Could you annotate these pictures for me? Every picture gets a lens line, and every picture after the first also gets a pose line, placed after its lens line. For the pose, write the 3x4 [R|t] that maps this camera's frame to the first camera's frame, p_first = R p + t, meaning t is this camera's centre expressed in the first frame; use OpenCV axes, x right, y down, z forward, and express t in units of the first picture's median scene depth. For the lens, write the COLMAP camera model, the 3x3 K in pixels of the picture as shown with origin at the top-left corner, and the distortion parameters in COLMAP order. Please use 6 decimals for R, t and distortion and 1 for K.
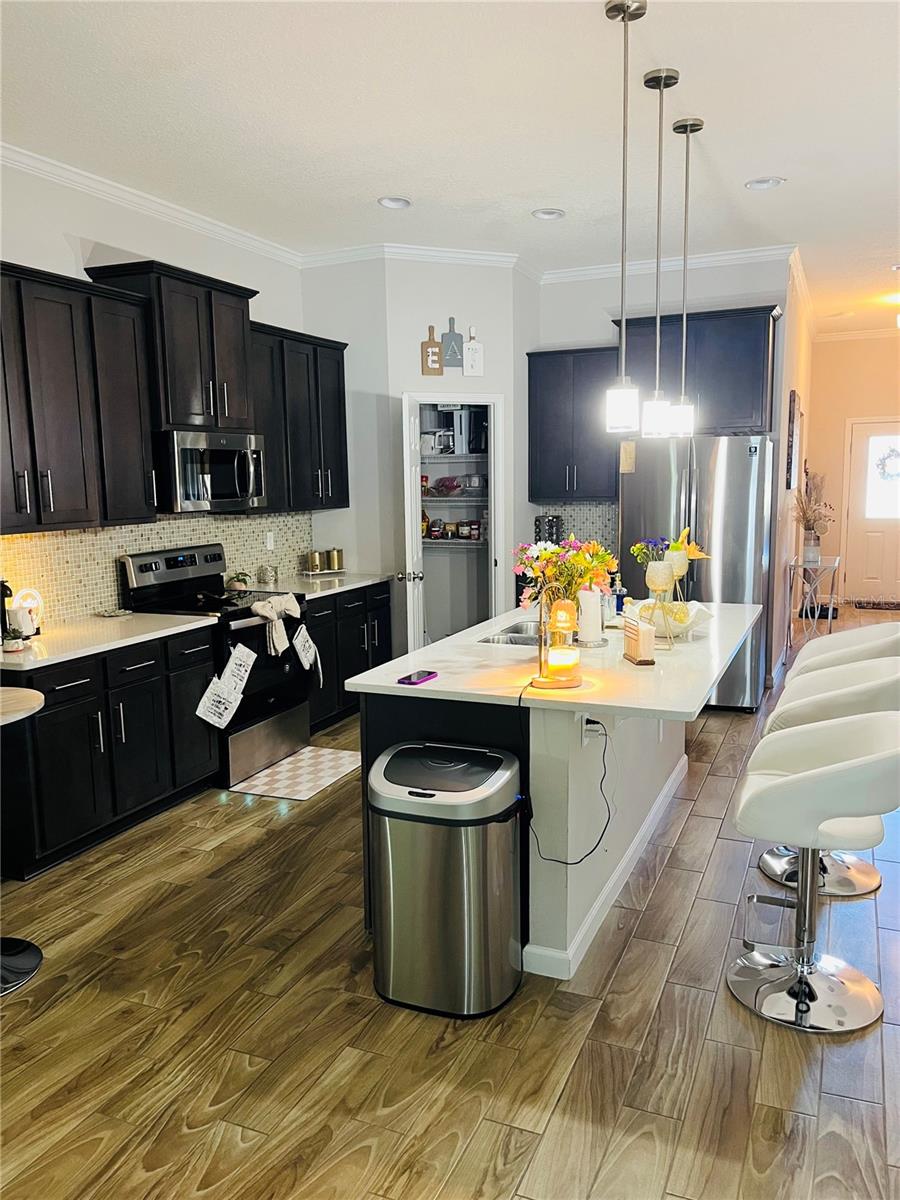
lens RADIAL K [[910.7, 0, 448.7], [0, 910.7, 598.9], [0, 0, 1]] dist [0.035704, -0.052345]
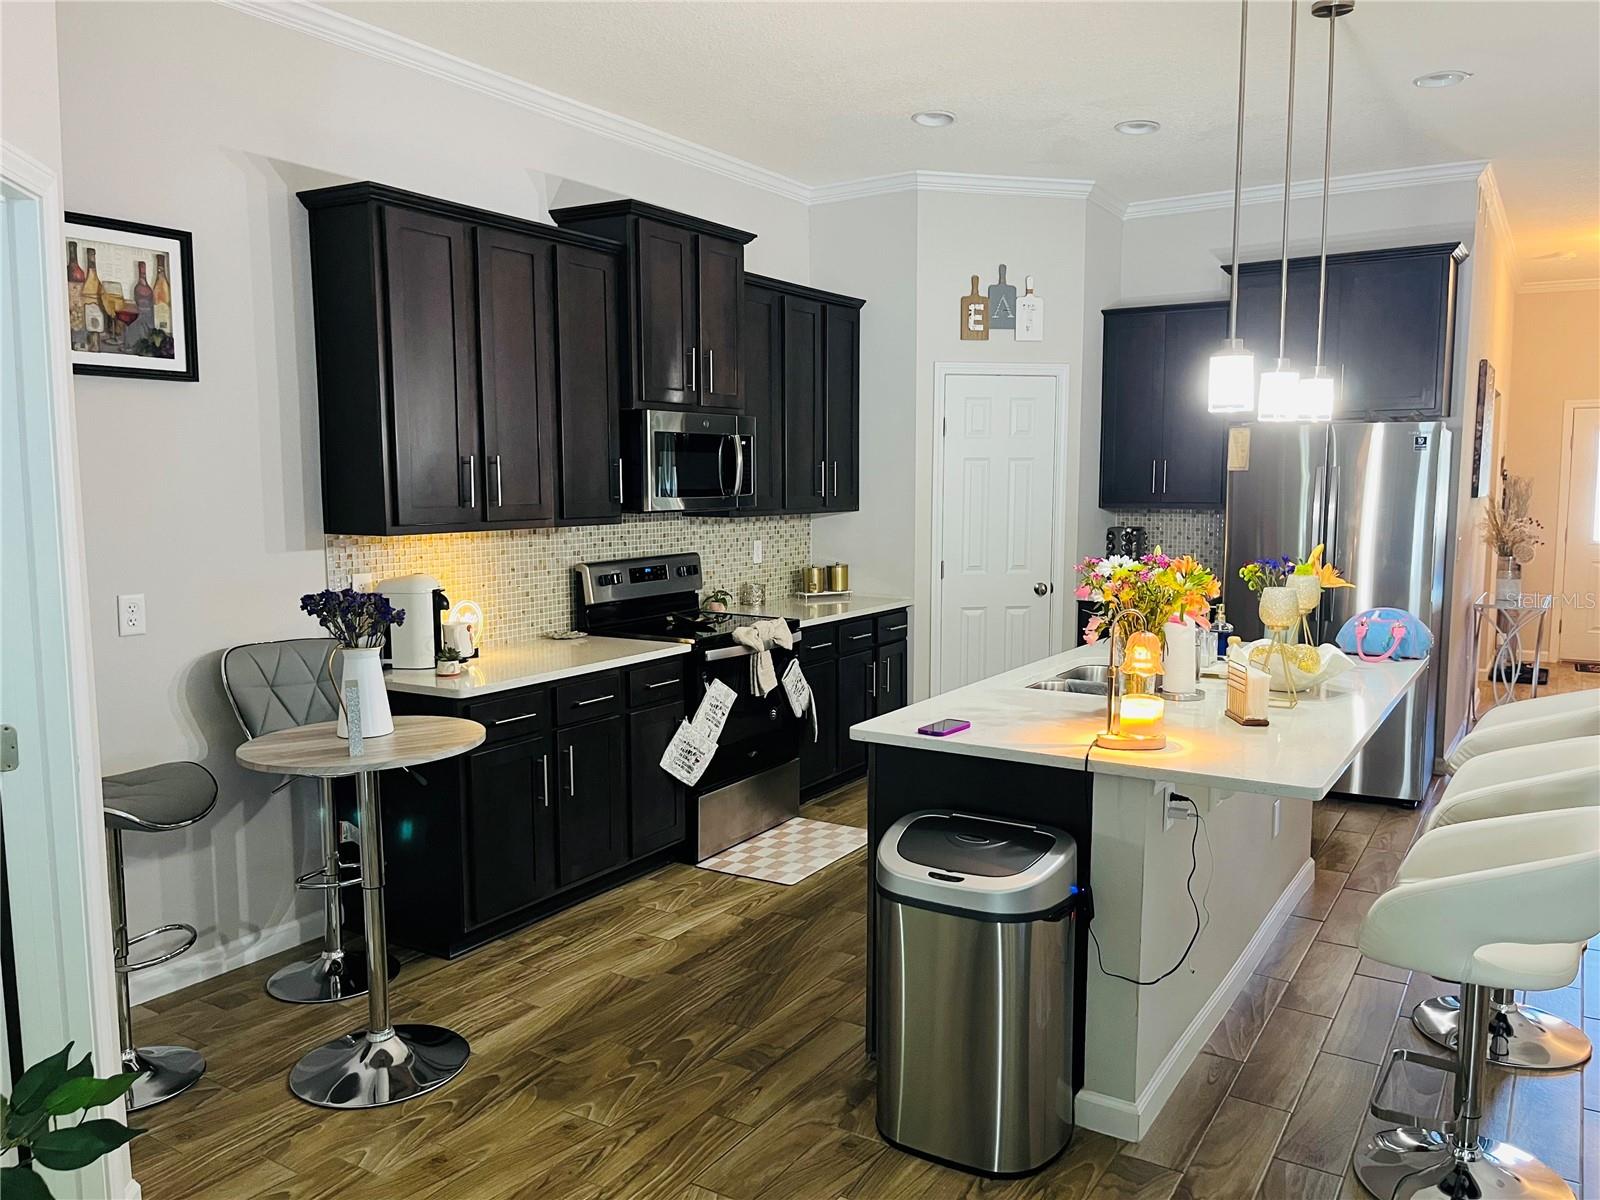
lens RADIAL K [[1214.3, 0, 798.6], [0, 1214.3, 600.5], [0, 0, 1]] dist [0.035704, -0.052345]
pose [[0.987930, 0.030814, -0.151808, -0.002634], [-0.035444, 0.998983, -0.027886, 0.008407], [0.150794, 0.032930, 0.988017, -0.027293]]
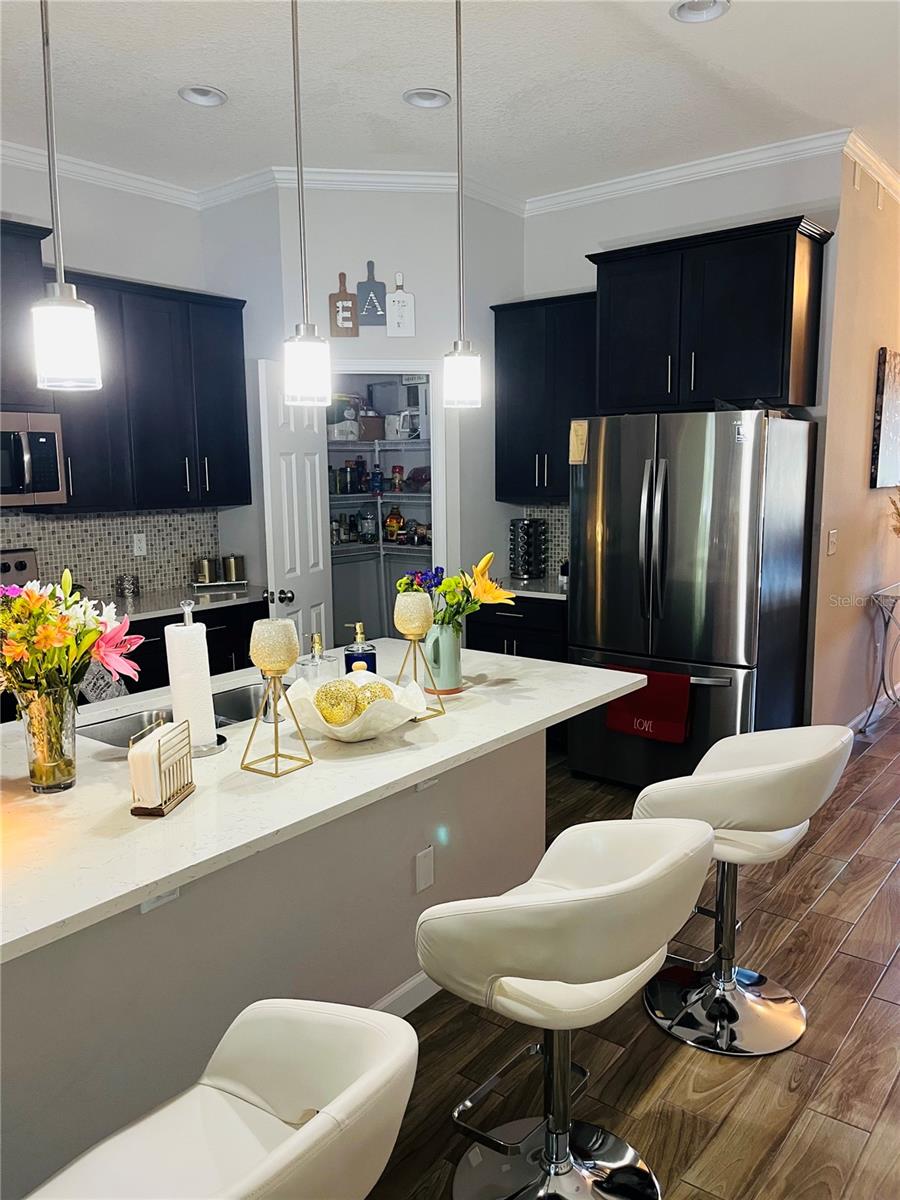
lens RADIAL K [[910.7, 0, 446.6], [0, 910.7, 599.5], [0, 0, 1]] dist [0.035704, -0.052345]
pose [[0.967291, 0.043185, -0.249968, 0.394965], [-0.040006, 0.999041, 0.017784, -0.056434], [0.250496, -0.007202, 0.968091, 0.388801]]
